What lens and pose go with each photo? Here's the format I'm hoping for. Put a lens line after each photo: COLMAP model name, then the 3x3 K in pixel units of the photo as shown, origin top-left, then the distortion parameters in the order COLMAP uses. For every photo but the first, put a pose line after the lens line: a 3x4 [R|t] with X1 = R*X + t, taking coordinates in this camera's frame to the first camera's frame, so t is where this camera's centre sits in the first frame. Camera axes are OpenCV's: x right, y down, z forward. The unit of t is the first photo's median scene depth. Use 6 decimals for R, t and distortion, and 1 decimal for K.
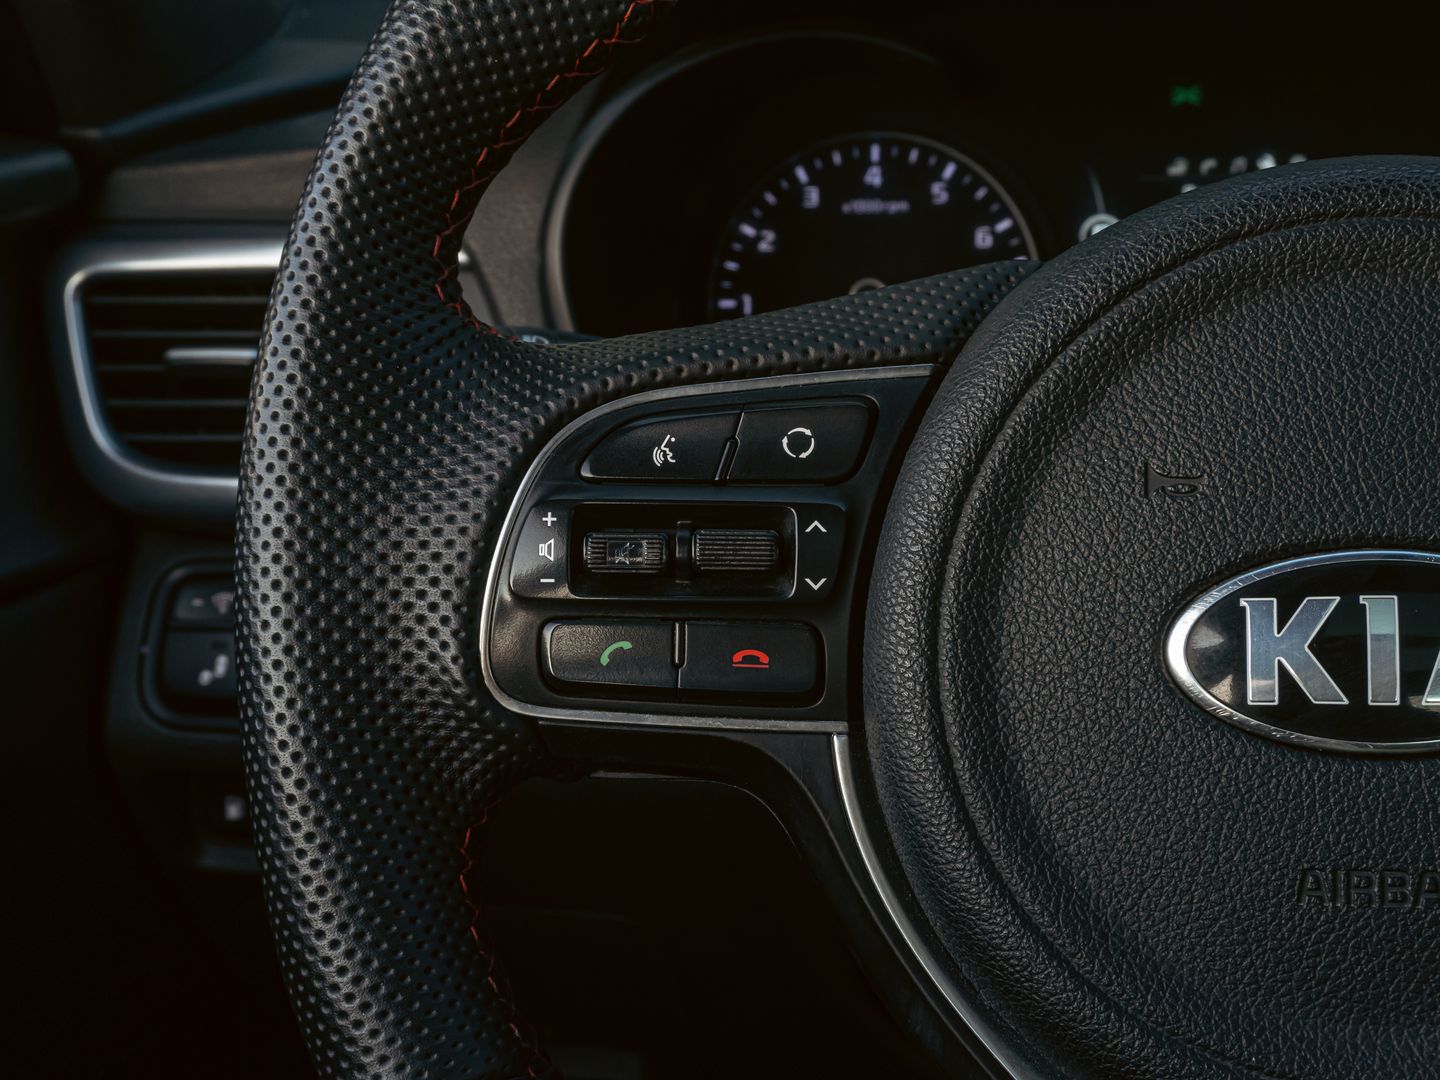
lens RADIAL K [[1636.2, 0, 719.4], [0, 1636.2, 541.4], [0, 0, 1]] dist [0.000600, 0.000000]
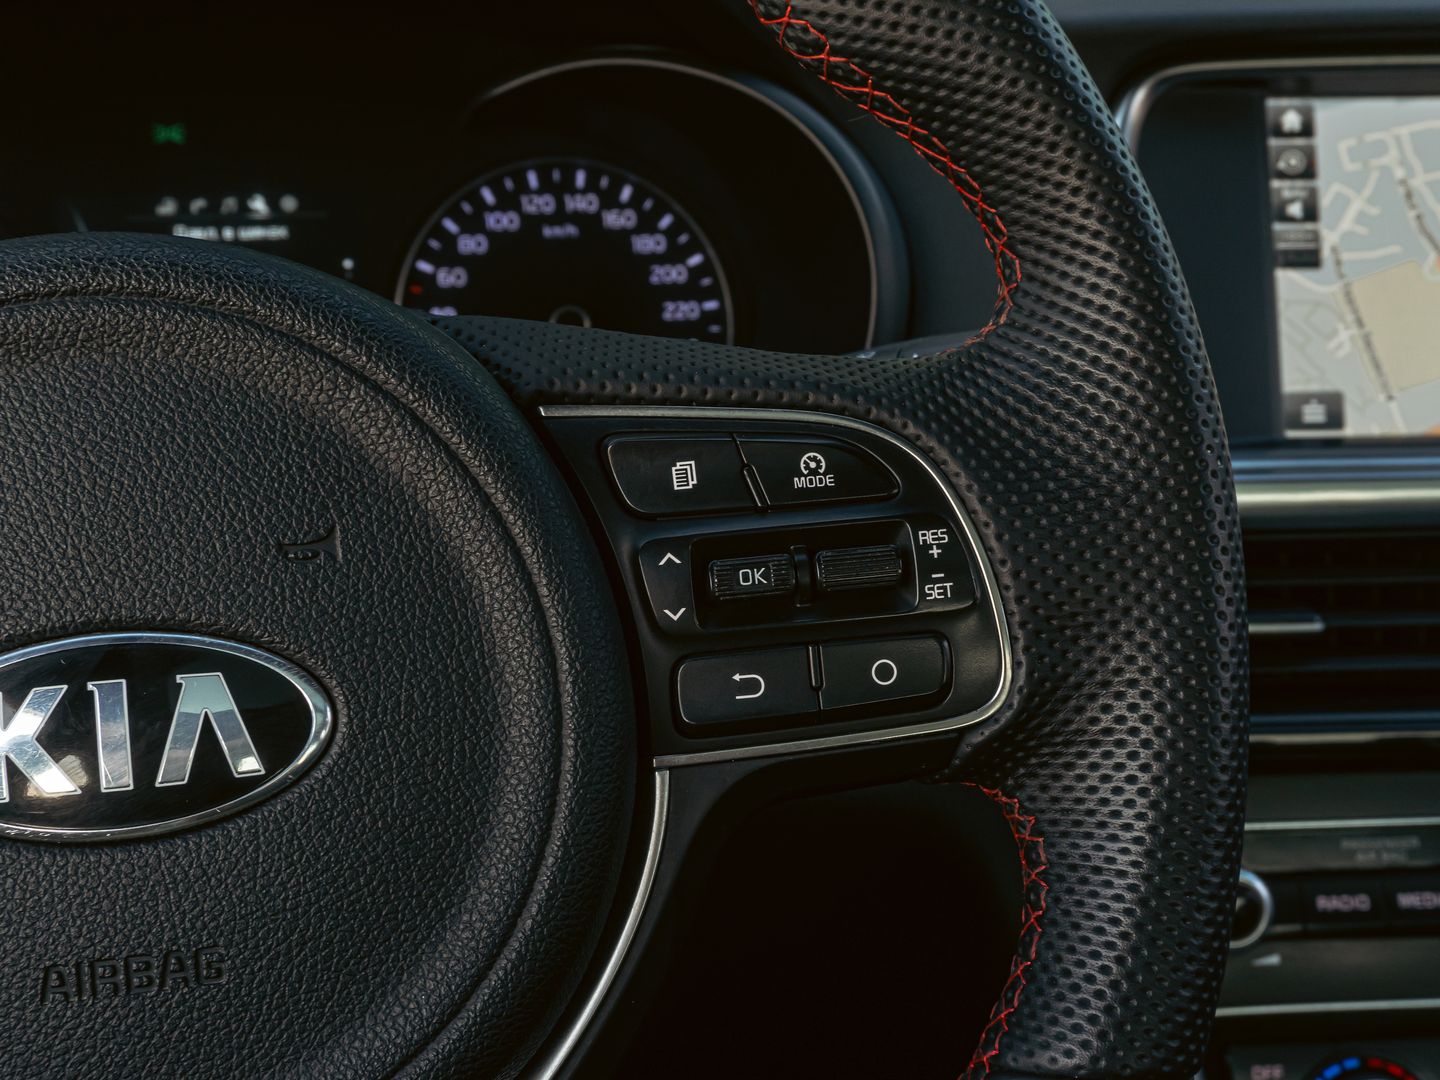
lens RADIAL K [[1636.2, 0, 718.3], [0, 1636.2, 537.9], [0, 0, 1]] dist [0.000600, 0.000000]
pose [[0.934145, -0.062716, 0.351341, 0.402896], [0.061021, 0.998010, 0.015907, -0.045730], [-0.351640, 0.006580, 0.936112, -0.054763]]
